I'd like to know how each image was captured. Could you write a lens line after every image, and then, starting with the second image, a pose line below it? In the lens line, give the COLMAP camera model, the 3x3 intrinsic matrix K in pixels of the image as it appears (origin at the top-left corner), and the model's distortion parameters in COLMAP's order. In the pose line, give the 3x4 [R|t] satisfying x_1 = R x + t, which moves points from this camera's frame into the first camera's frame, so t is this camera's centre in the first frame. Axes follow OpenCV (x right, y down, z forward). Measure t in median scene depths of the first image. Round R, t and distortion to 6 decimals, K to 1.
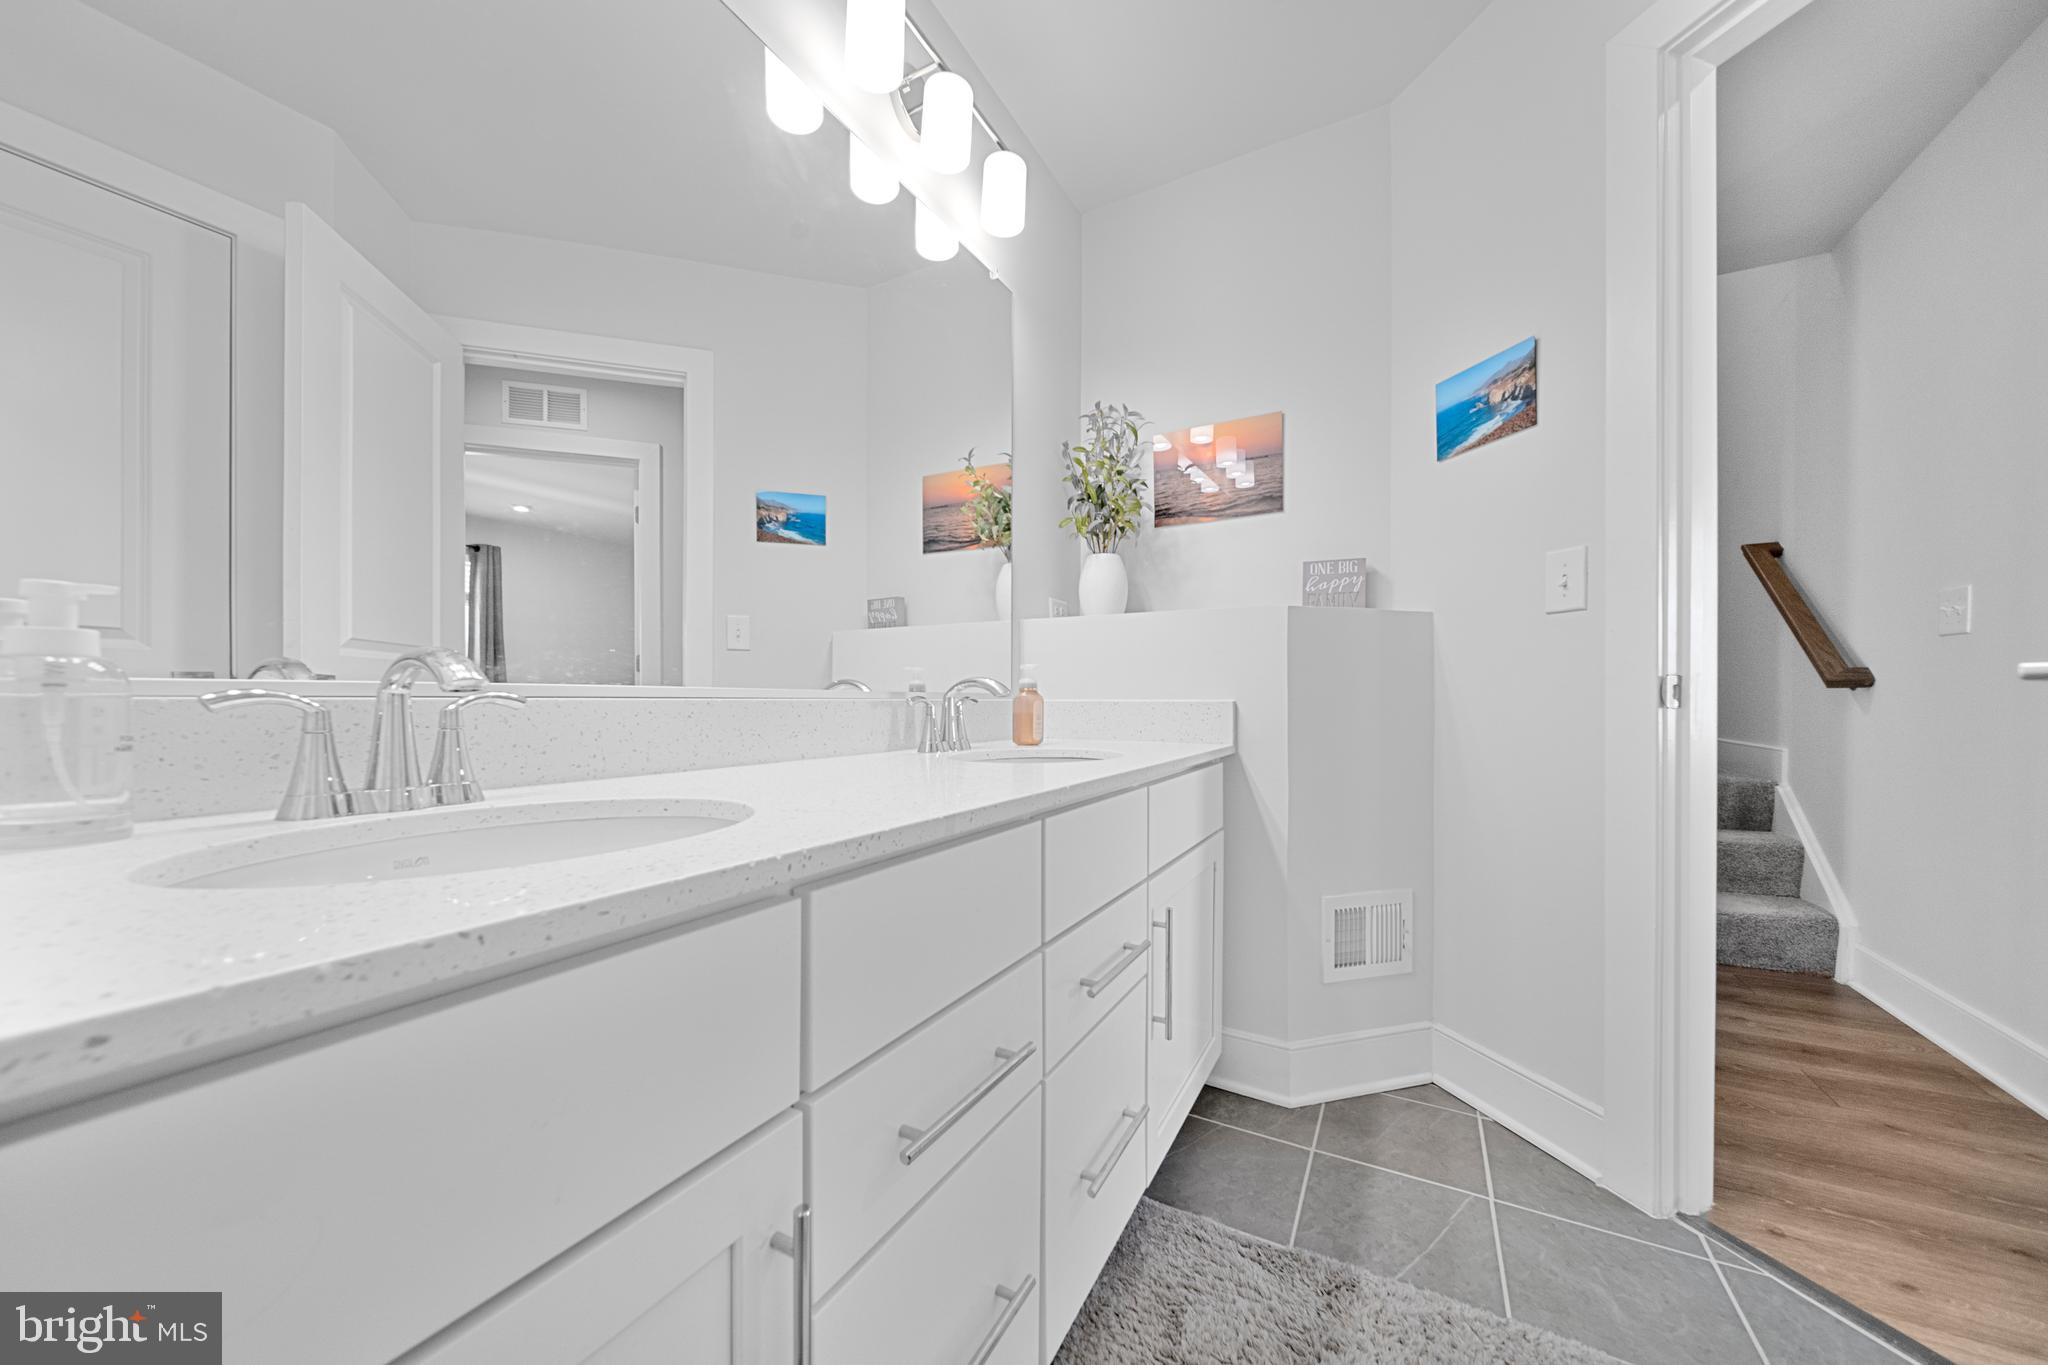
lens RADIAL K [[726.1, 0, 1015.7], [0, 726.1, 667.2], [0, 0, 1]] dist [-0.000785, -0.000797]
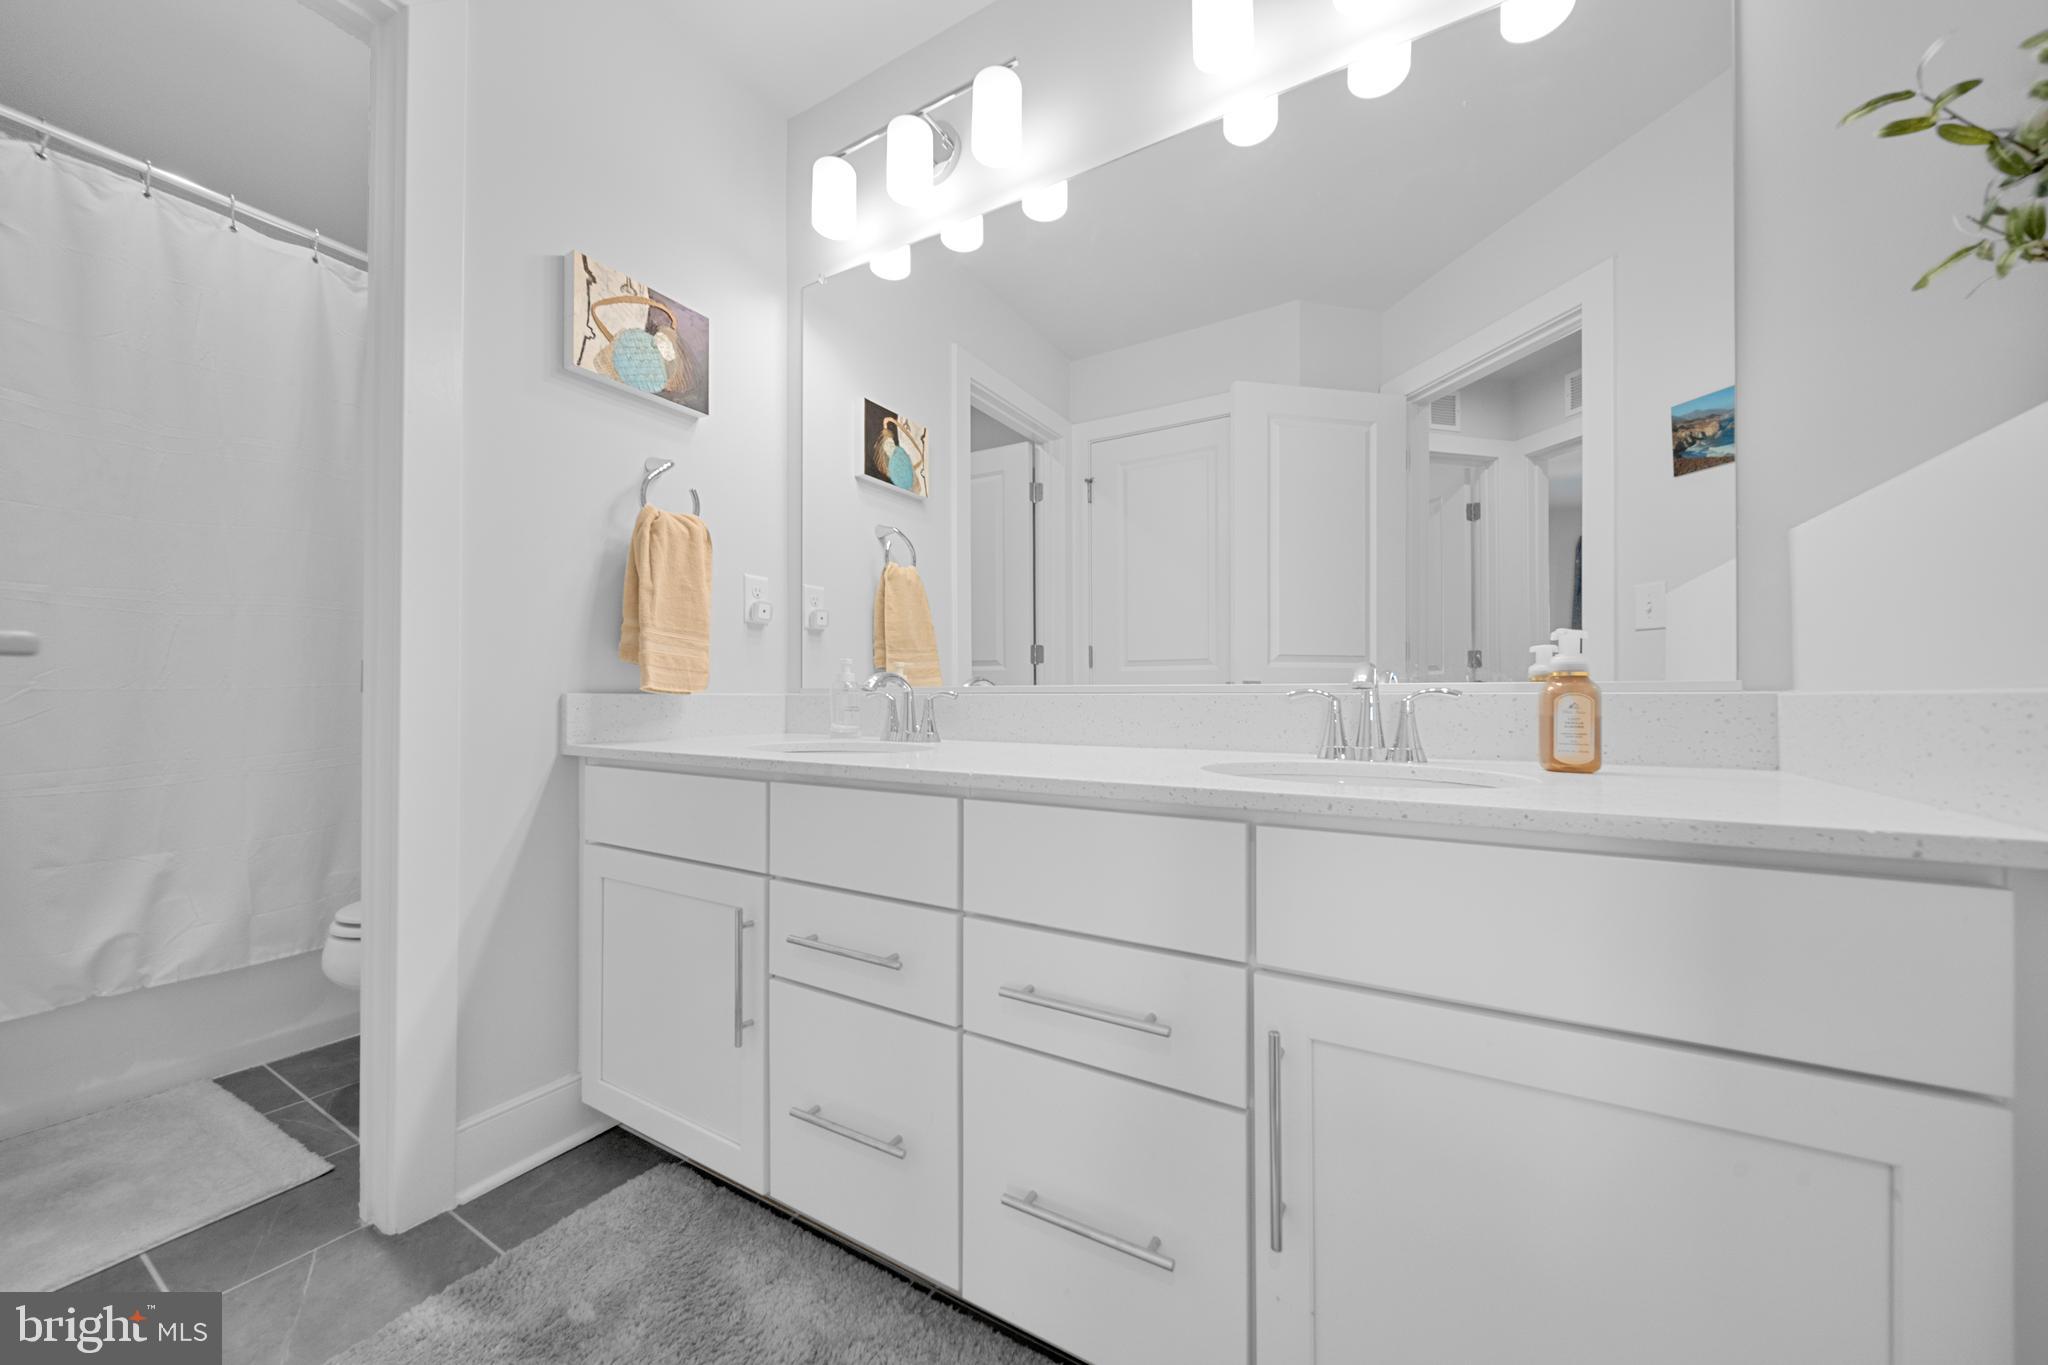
lens RADIAL K [[726.1, 0, 1015.7], [0, 726.1, 667.2], [0, 0, 1]] dist [-0.000785, -0.000797]
pose [[-0.038370, -0.045405, -0.998231, 0.375095], [0.040633, 0.998070, -0.046960, 0.021378], [0.998437, -0.042363, -0.036451, 0.367423]]
